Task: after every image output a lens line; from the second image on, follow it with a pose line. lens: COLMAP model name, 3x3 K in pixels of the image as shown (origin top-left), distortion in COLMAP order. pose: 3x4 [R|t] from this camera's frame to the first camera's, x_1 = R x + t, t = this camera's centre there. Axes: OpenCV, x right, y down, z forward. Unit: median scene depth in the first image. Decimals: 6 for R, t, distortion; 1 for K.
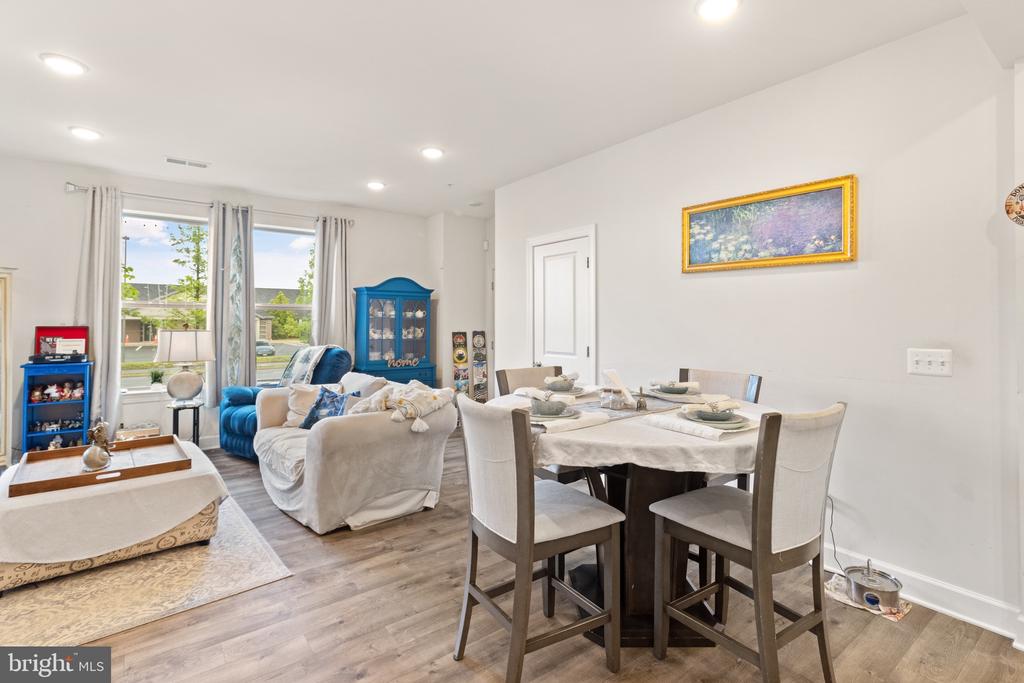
lens RADIAL K [[485.8, 0, 508.0], [0, 485.8, 312.6], [0, 0, 1]] dist [0.002386, 0.000554]
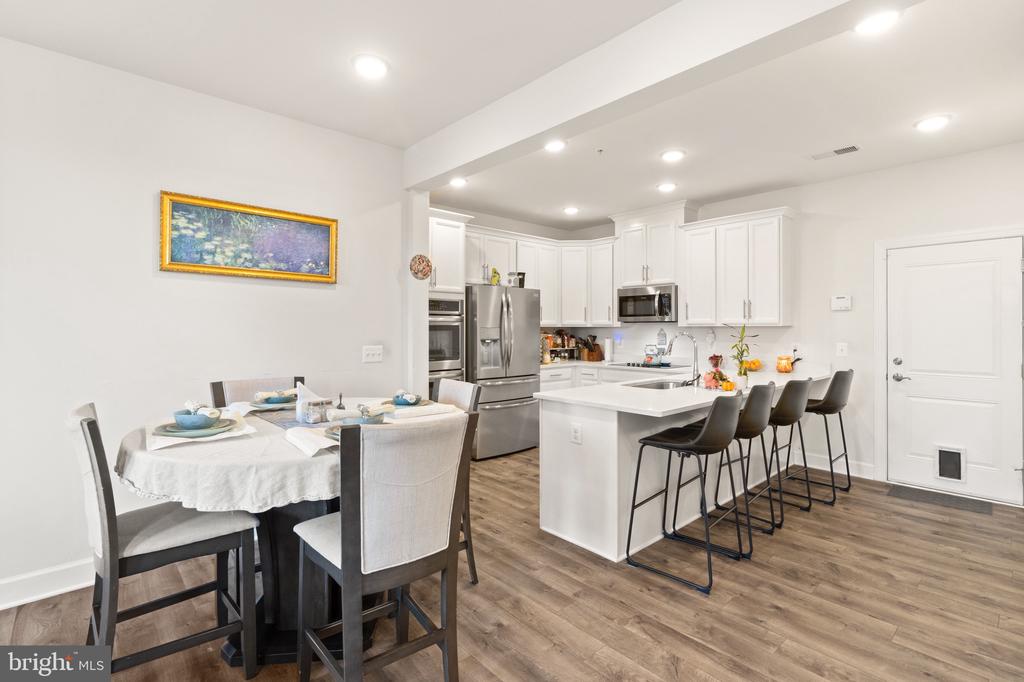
lens RADIAL K [[480.4, 0, 510.0], [0, 480.4, 328.6], [0, 0, 1]] dist [0.003232, 0.000531]
pose [[-0.093749, -0.001391, 0.995595, -0.412550], [-0.015678, 0.999877, -0.000079, 0.006466], [-0.995472, -0.015616, -0.093760, 0.400502]]
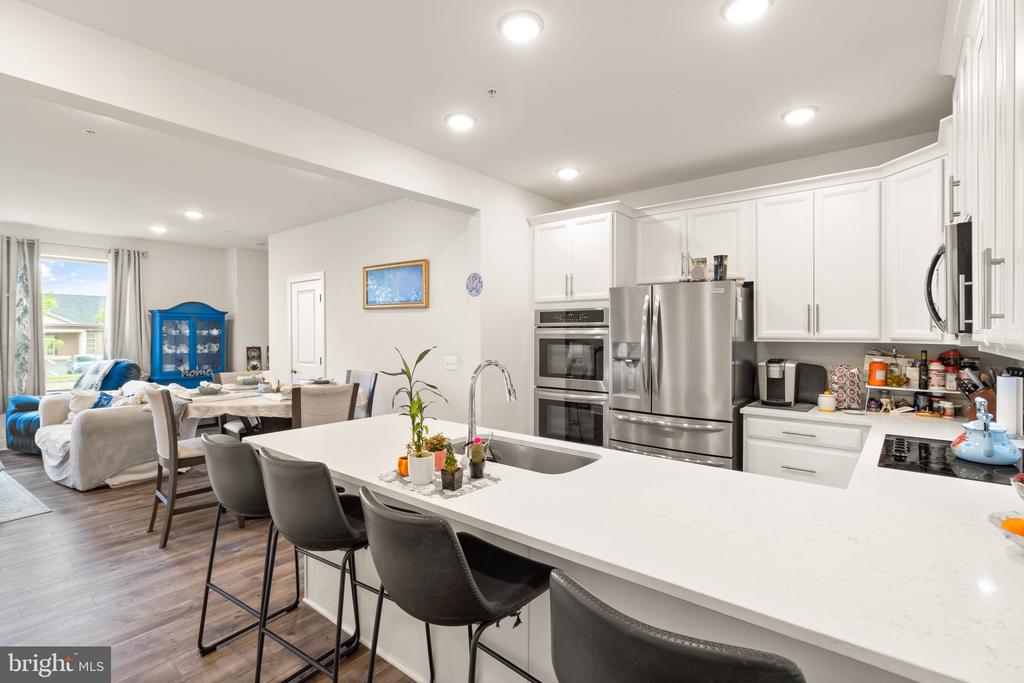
lens RADIAL K [[479.5, 0, 510.1], [0, 479.5, 334.2], [0, 0, 1]] dist [0.002156, 0.000025]
pose [[0.970148, -0.001958, 0.242506, 0.362212], [-0.003218, 0.999775, 0.020949, -0.028727], [-0.242492, -0.021104, 0.969924, -0.490192]]
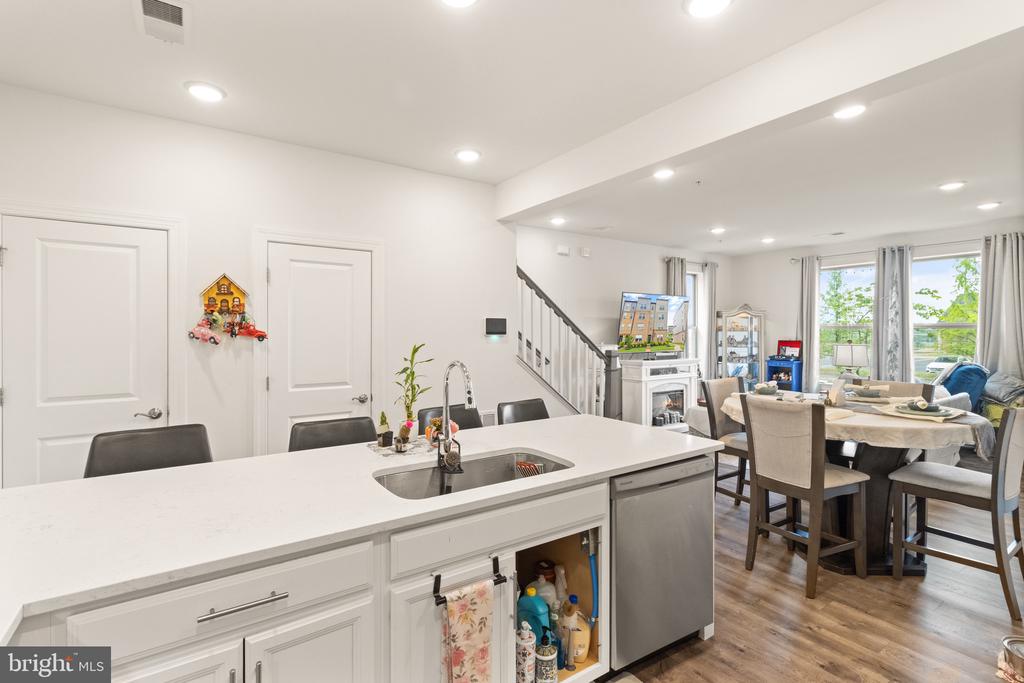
lens RADIAL K [[479.5, 0, 510.1], [0, 479.5, 334.2], [0, 0, 1]] dist [0.002156, 0.000025]
pose [[-0.047241, 0.002733, -0.998880, 0.944824], [0.018421, 0.999829, 0.001864, -0.017475], [0.998714, -0.018312, -0.047283, 0.069718]]
